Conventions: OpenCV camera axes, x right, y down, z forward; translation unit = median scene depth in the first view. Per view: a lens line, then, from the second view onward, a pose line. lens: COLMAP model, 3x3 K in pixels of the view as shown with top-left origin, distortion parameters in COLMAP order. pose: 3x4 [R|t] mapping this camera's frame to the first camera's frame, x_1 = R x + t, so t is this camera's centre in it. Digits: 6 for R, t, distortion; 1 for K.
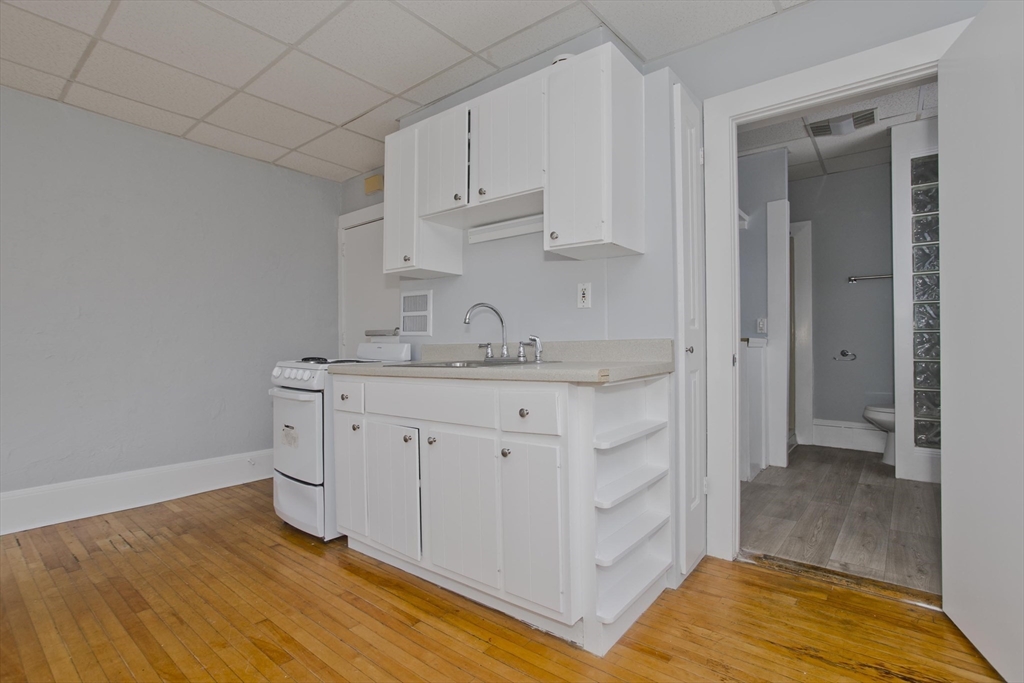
lens RADIAL K [[498.5, 0, 528.2], [0, 498.5, 341.8], [0, 0, 1]] dist [-0.034196, 0.017125]
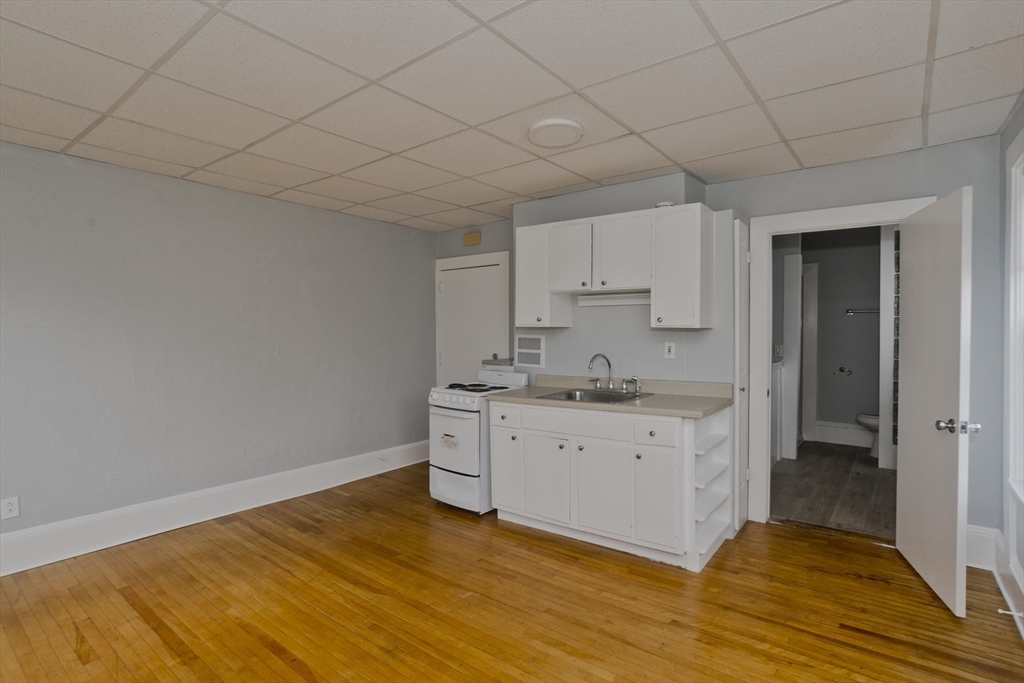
lens RADIAL K [[508.5, 0, 516.4], [0, 508.5, 346.3], [0, 0, 1]] dist [-0.037040, 0.015647]
pose [[0.999946, -0.006004, -0.008533, -0.323082], [0.006314, 0.999302, 0.036806, -0.157180], [0.008306, -0.036858, 0.999286, -0.514107]]
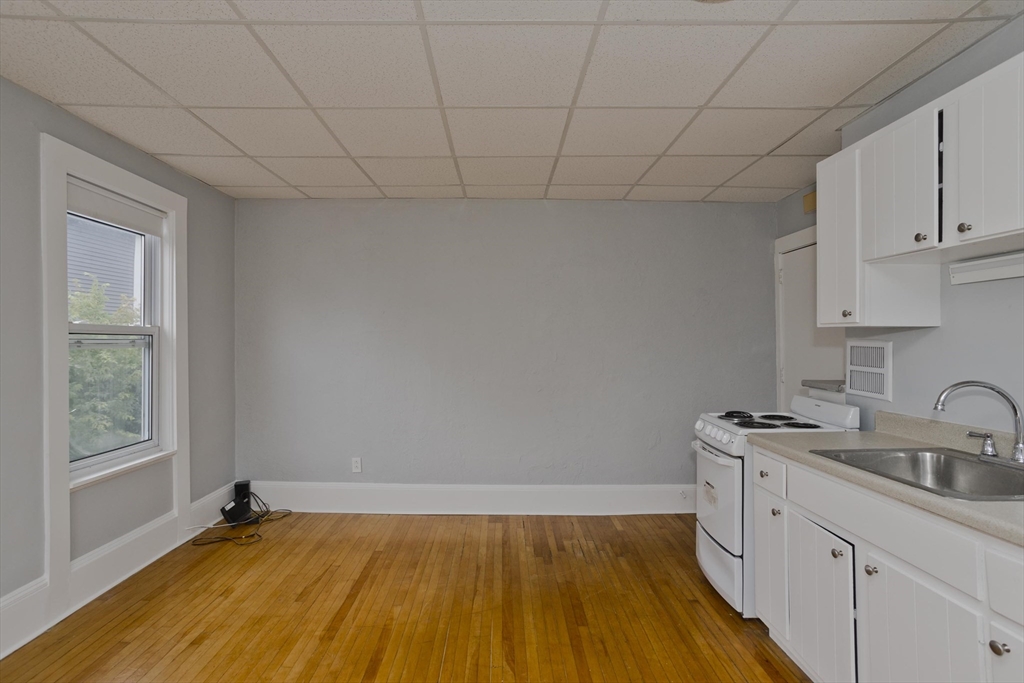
lens RADIAL K [[508.5, 0, 479.7], [0, 508.5, 340.8], [0, 0, 1]] dist [-0.037040, 0.015647]
pose [[0.597838, -0.002060, -0.801615, 0.054394], [0.005065, 0.999986, 0.001208, -0.137704], [0.801601, -0.004782, 0.597840, 0.043488]]
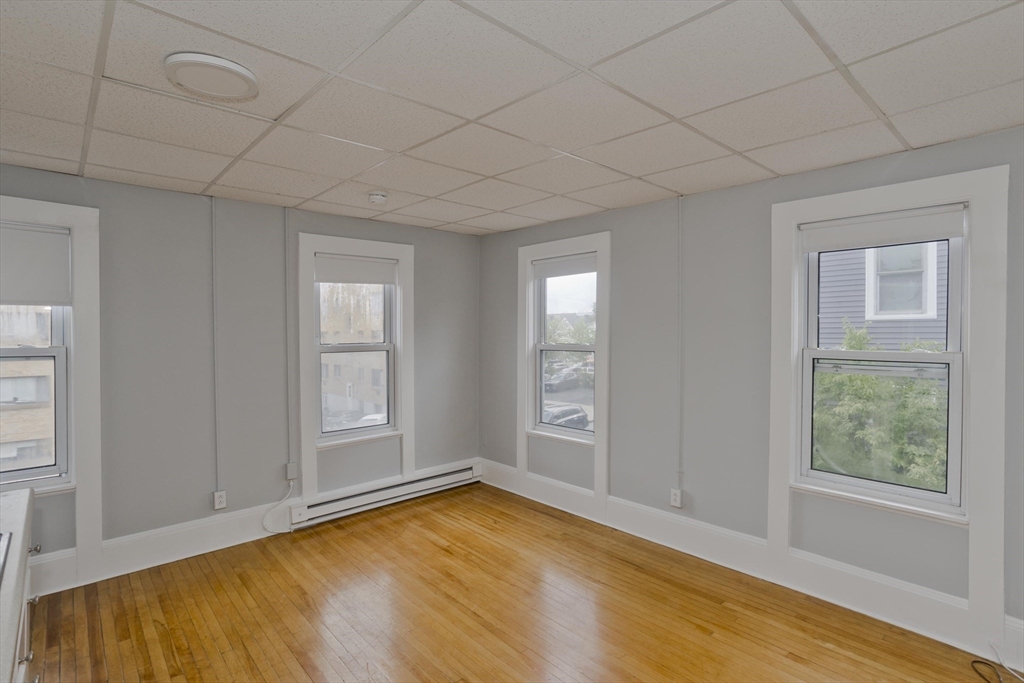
lens RADIAL K [[508.5, 0, 517.9], [0, 508.5, 339.5], [0, 0, 1]] dist [-0.037040, 0.015647]
pose [[-0.984864, 0.002202, 0.173315, -0.858880], [0.003402, 0.999972, 0.006627, -0.216254], [-0.173295, 0.007117, -0.984844, 1.380873]]
